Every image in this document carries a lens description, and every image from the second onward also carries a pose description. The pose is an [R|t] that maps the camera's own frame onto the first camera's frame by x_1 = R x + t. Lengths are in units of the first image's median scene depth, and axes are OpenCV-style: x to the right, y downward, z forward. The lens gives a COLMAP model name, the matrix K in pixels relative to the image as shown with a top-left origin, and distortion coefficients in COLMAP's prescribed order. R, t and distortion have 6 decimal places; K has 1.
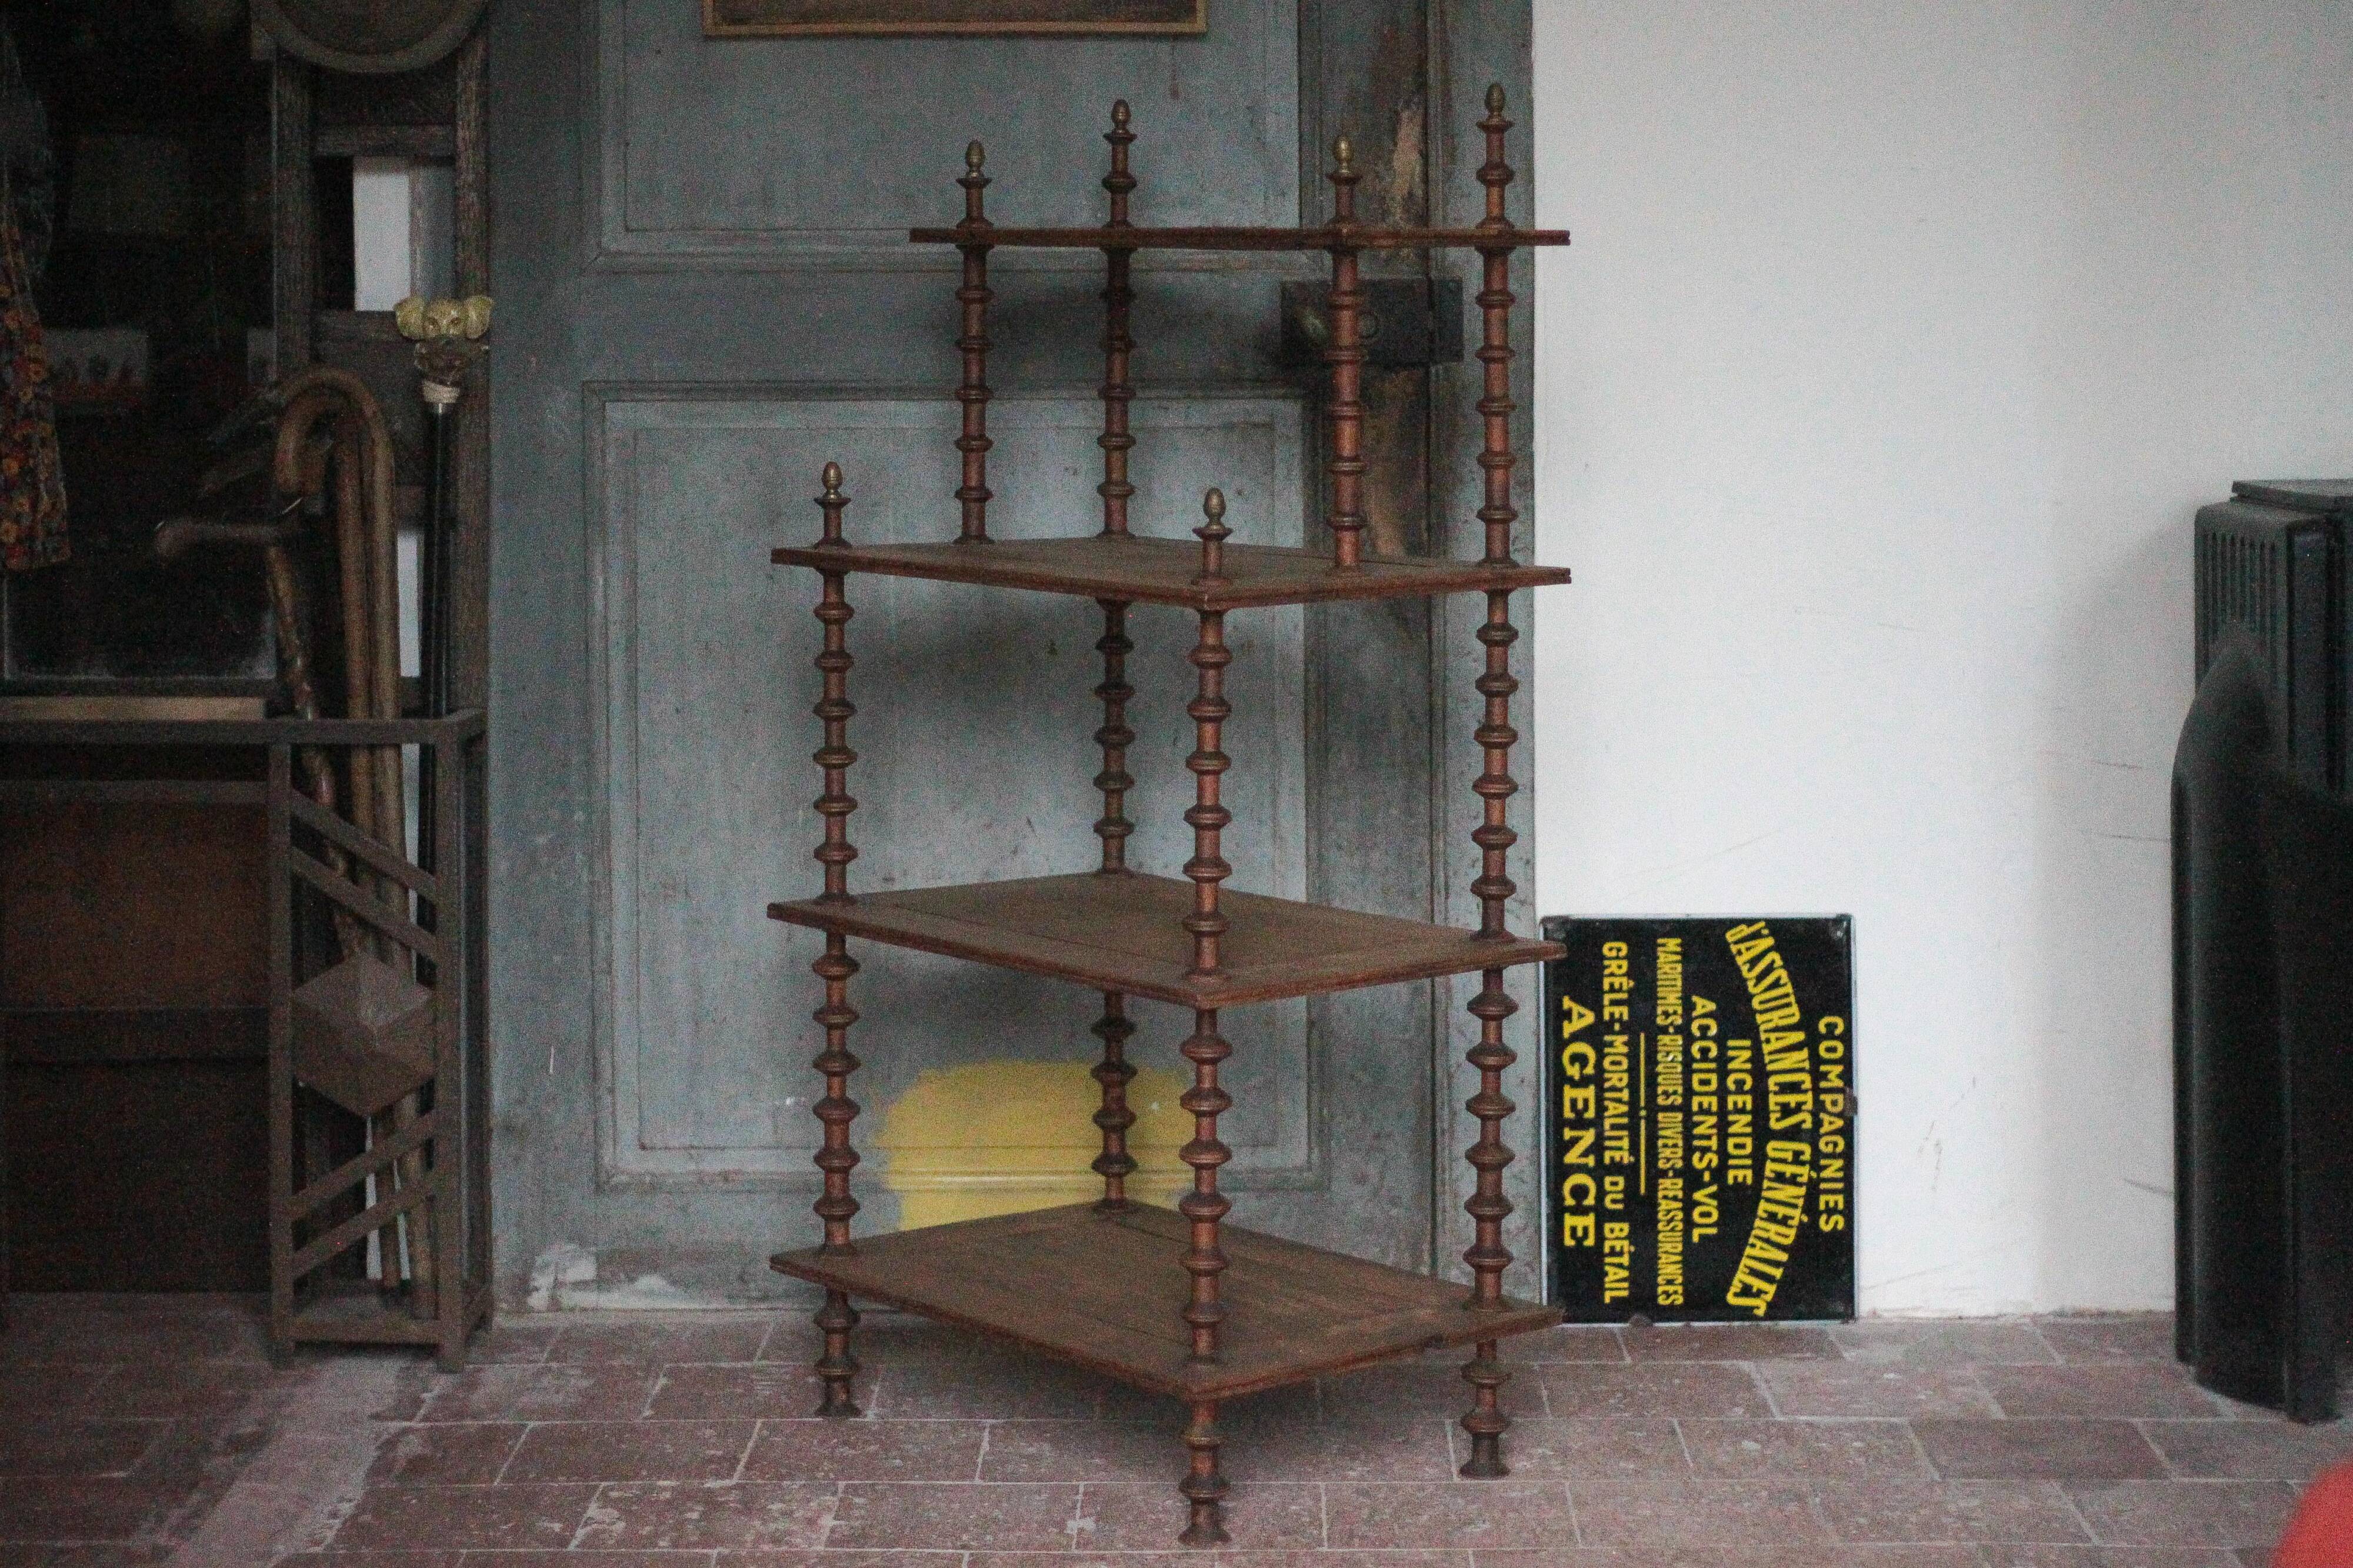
lens RADIAL K [[4551.8, 0, 1176.1], [0, 4551.8, 483.6], [0, 0, 1]] dist [-0.085551, -0.072992]
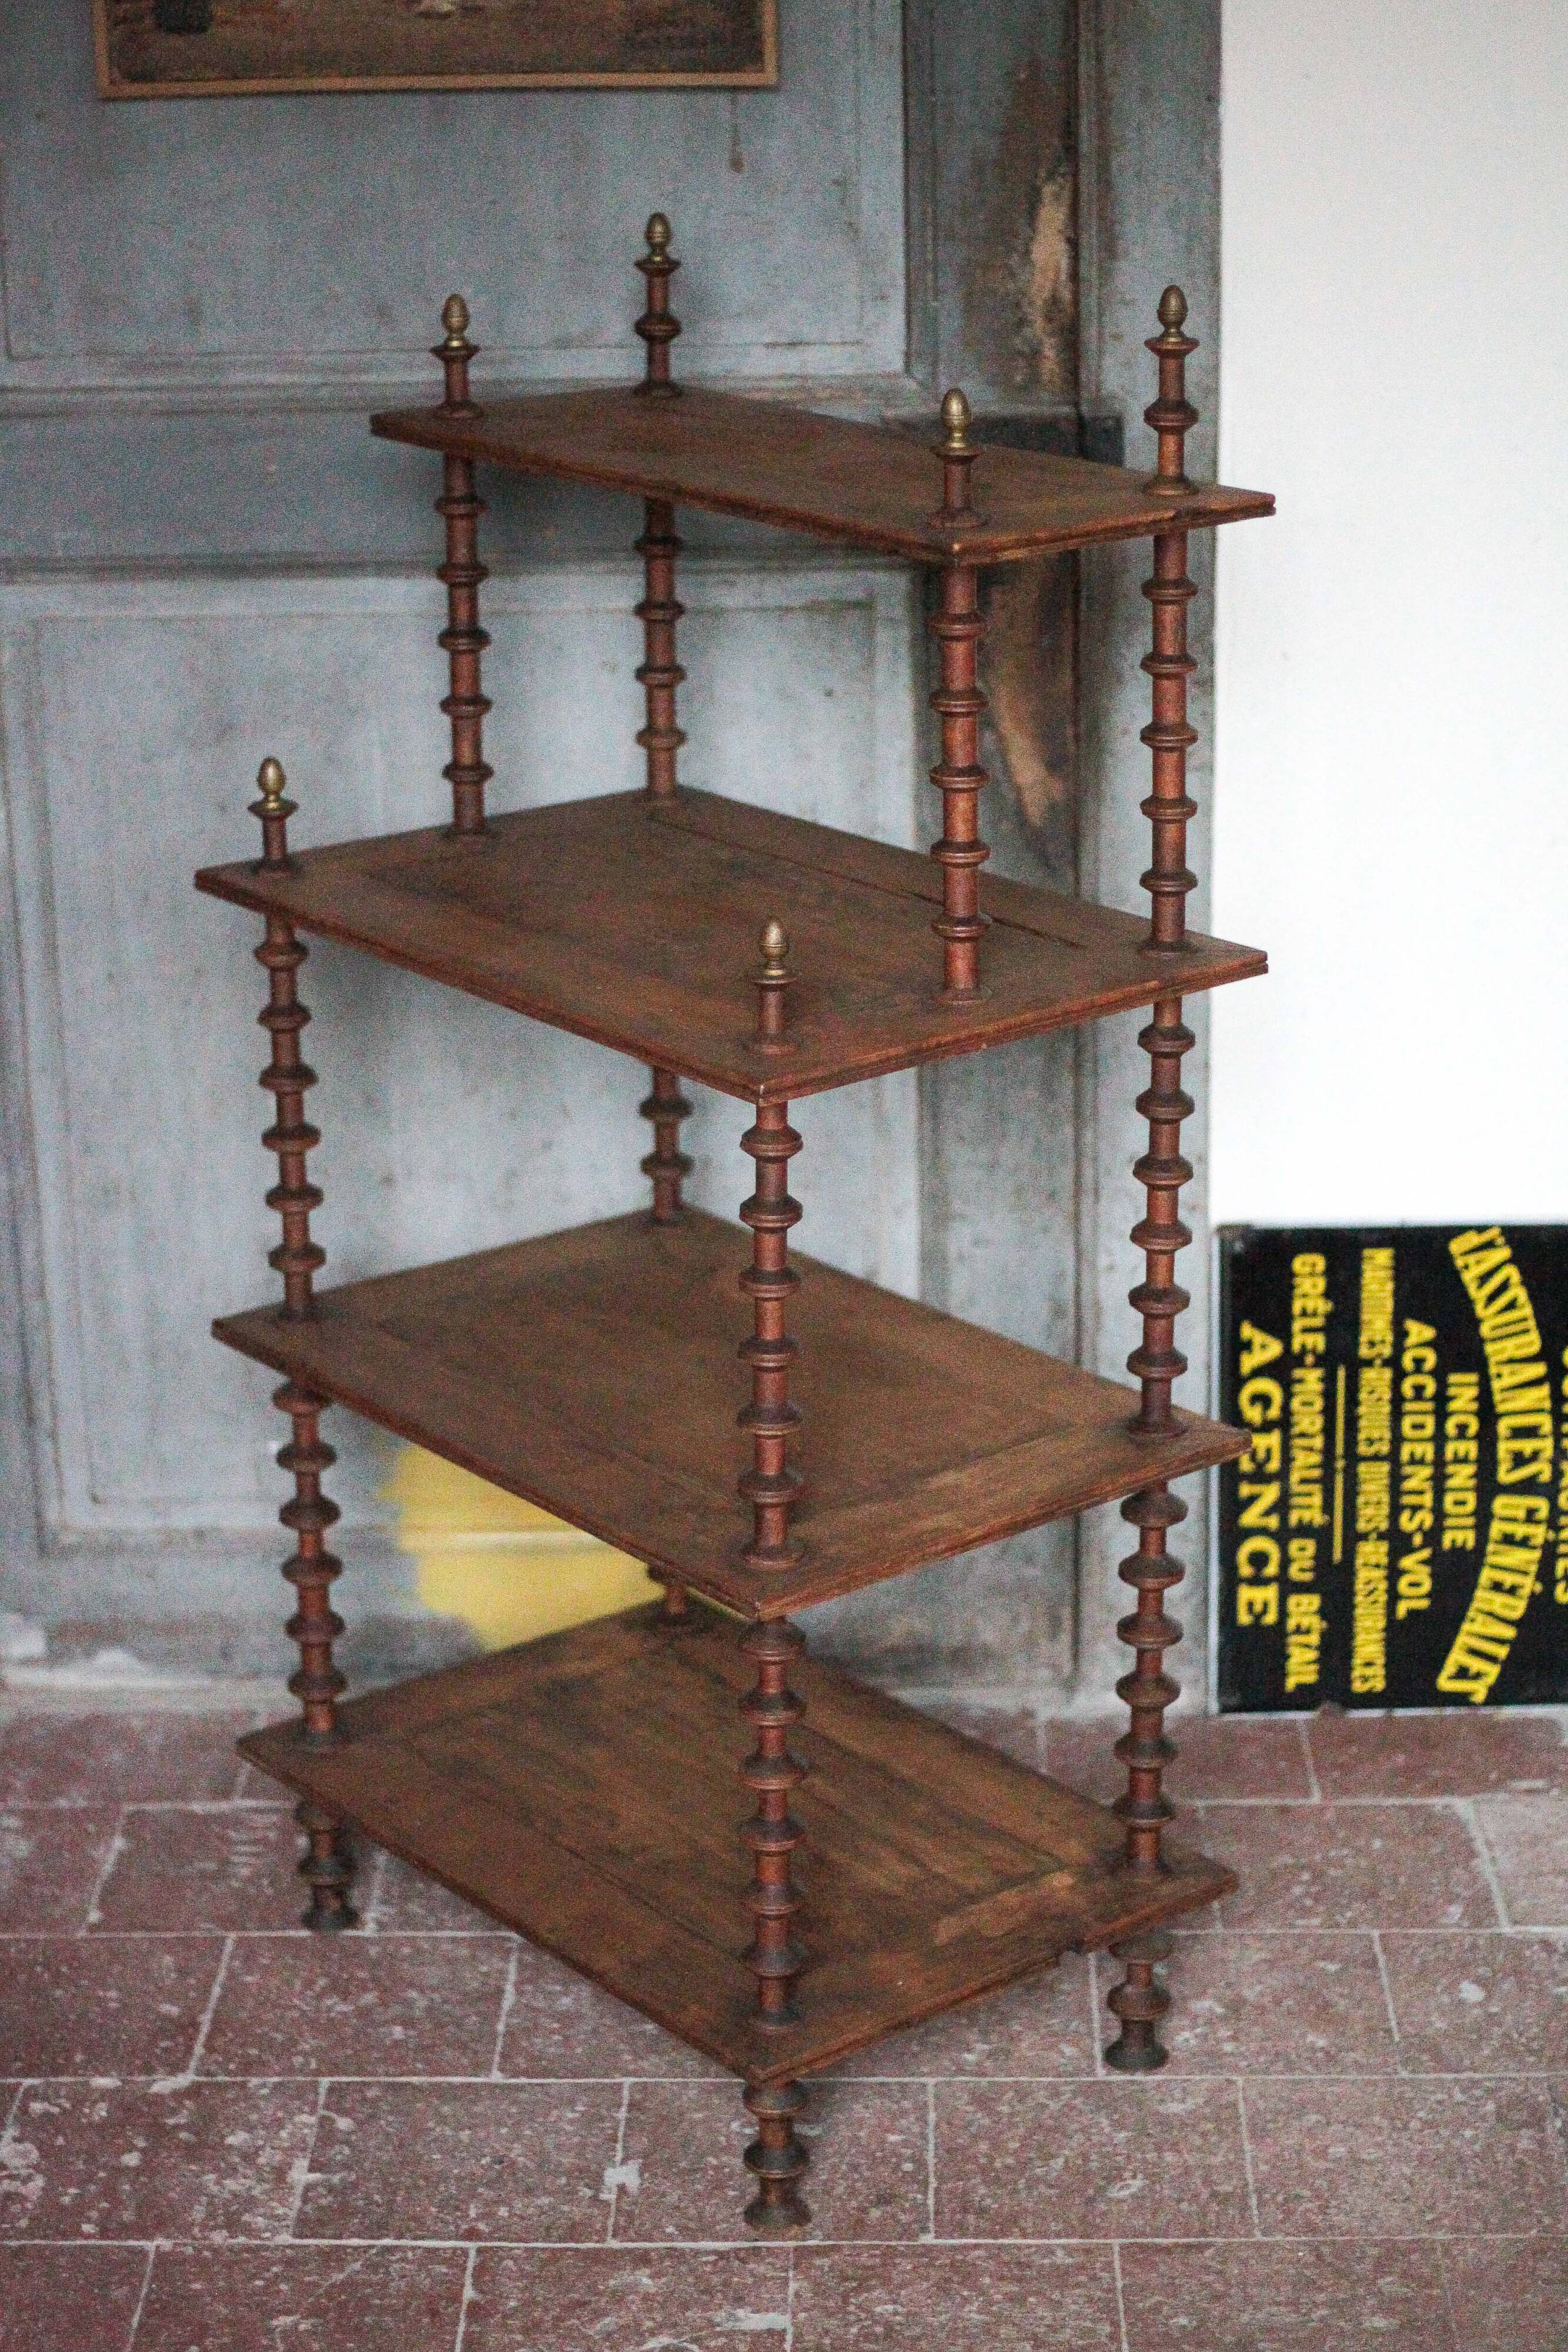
lens RADIAL K [[4449.8, 0, 786.4], [0, 4449.8, 1191.2], [0, 0, 1]] dist [-0.104475, -0.018012]
pose [[0.999897, -0.007060, -0.012458, 0.015569], [0.010223, 0.961167, 0.275778, -0.123922], [0.010027, -0.275877, 0.961141, 0.261774]]
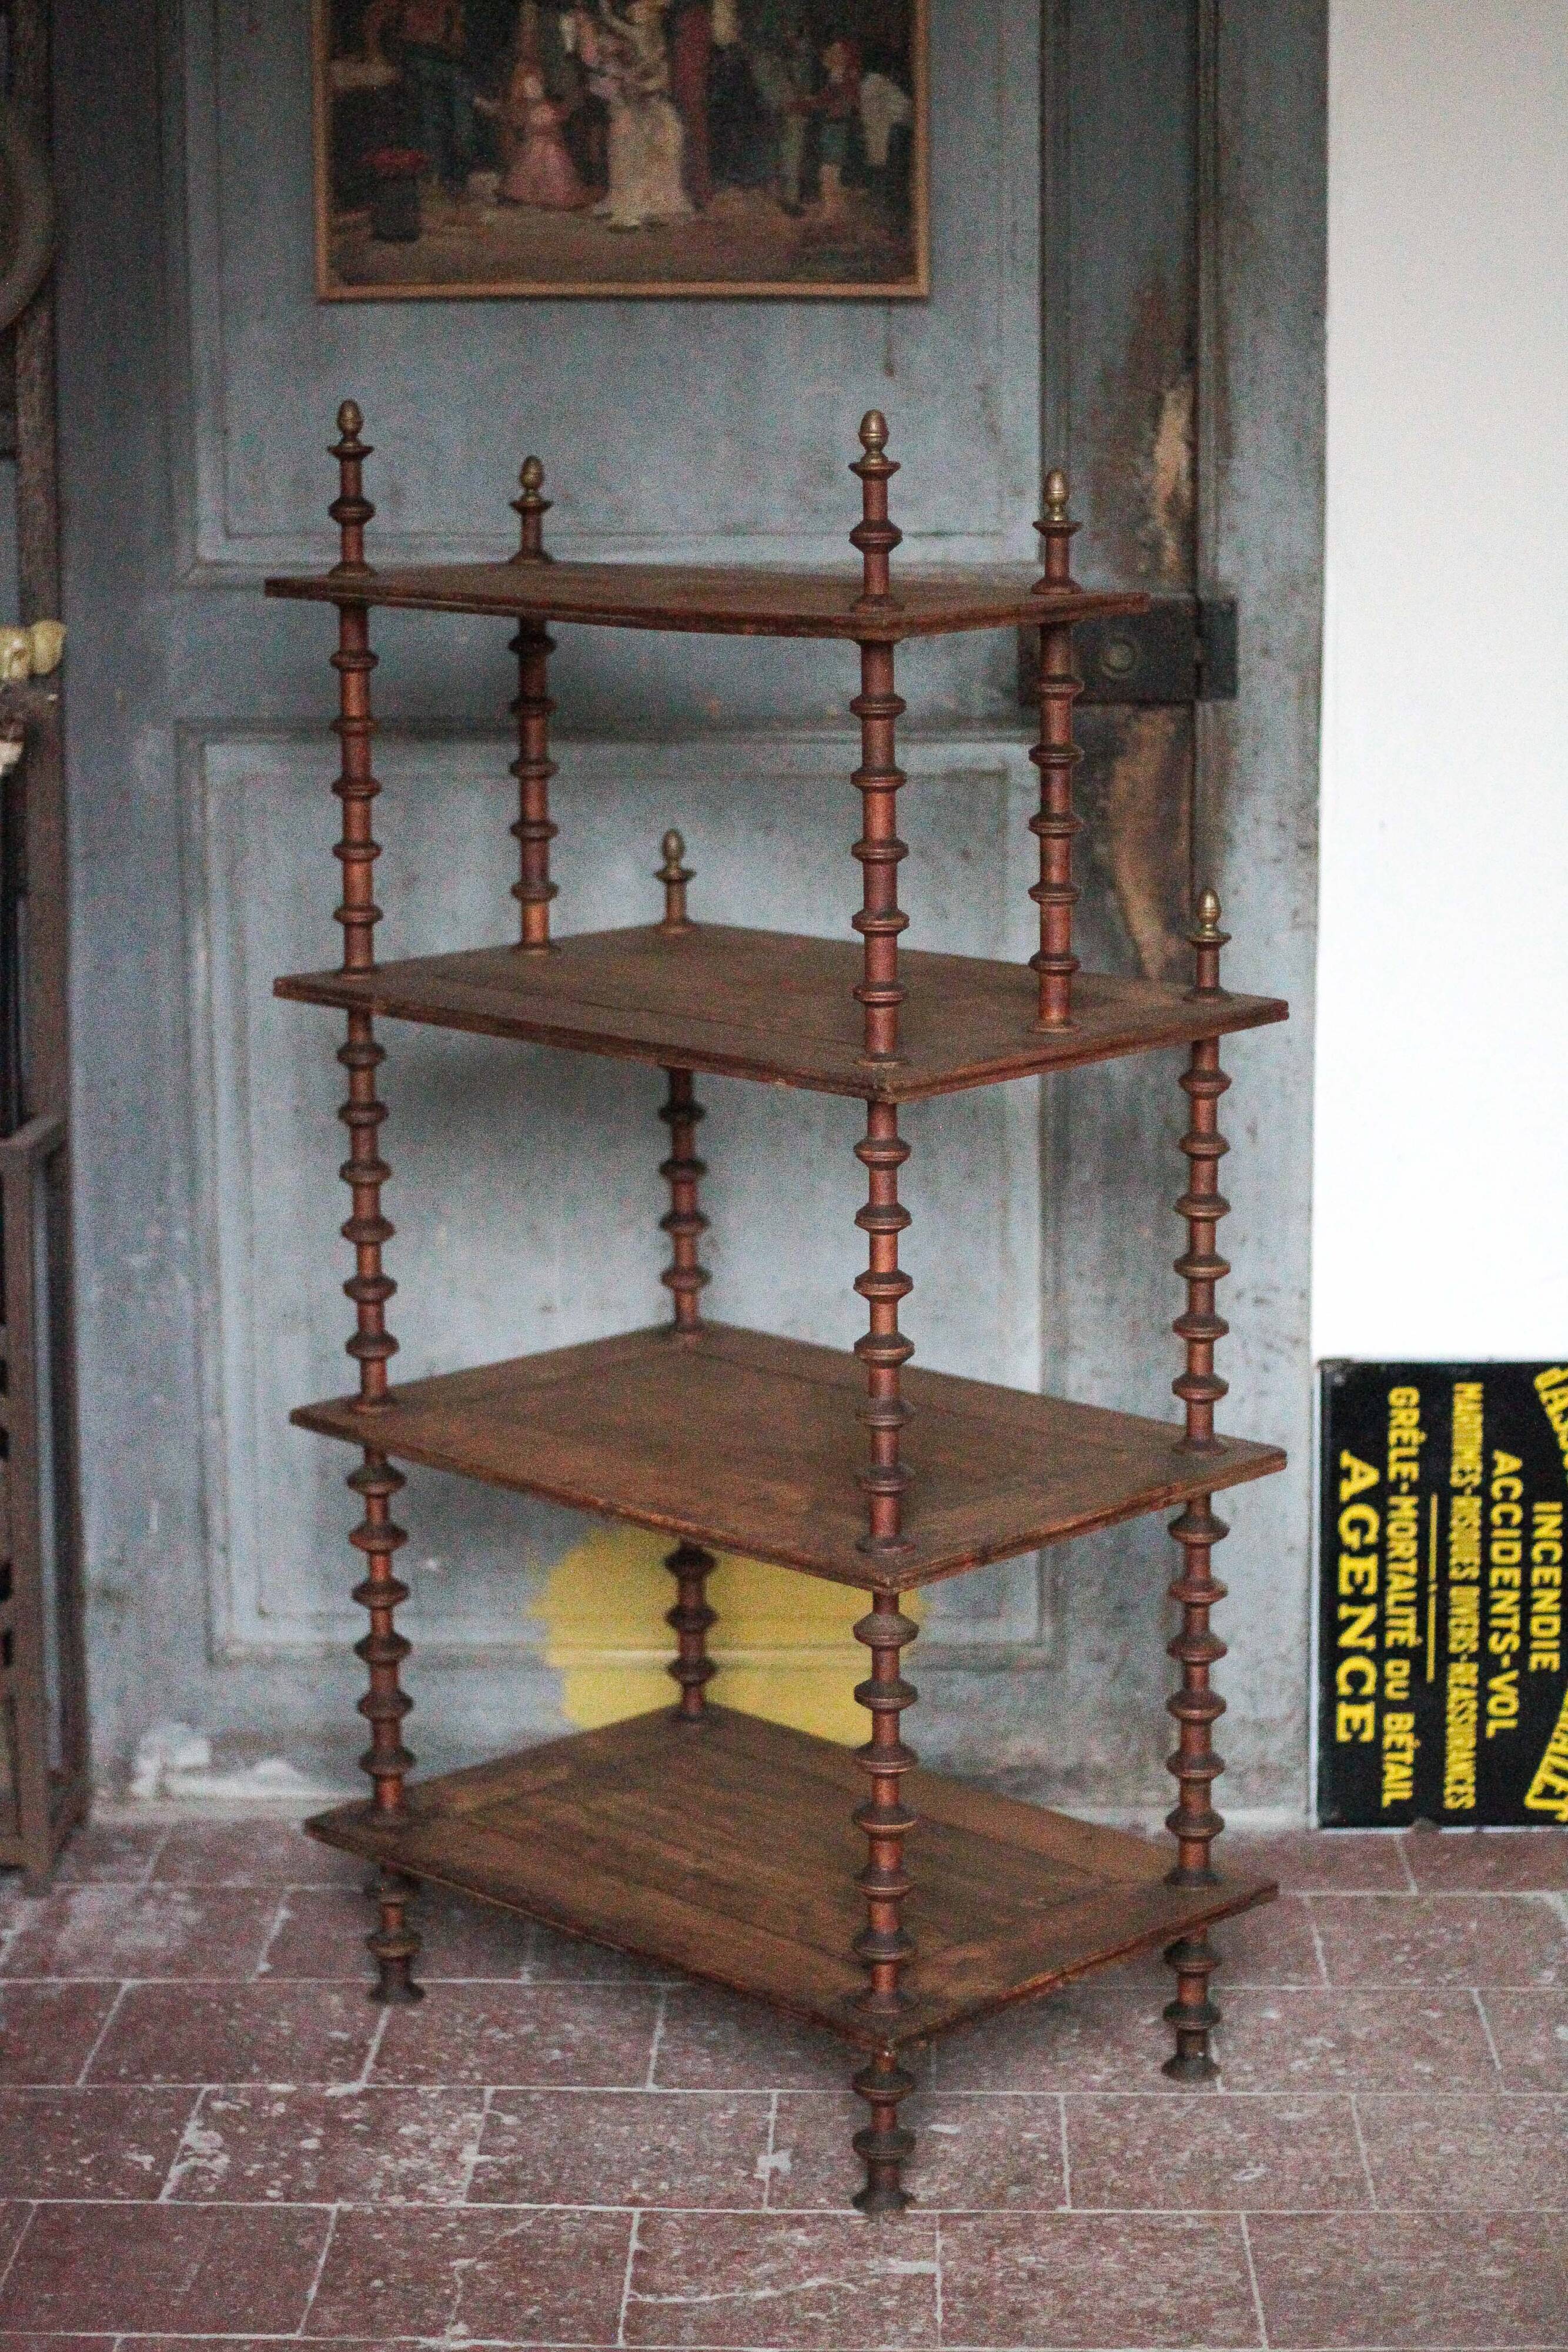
lens RADIAL K [[4449.8, 0, 786.4], [0, 4449.8, 1191.2], [0, 0, 1]] dist [-0.104475, -0.018012]
pose [[0.999863, 0.005048, -0.015752, -0.005710], [-0.002696, 0.989296, 0.145896, -0.056066], [0.016320, -0.145833, 0.989175, 0.185750]]
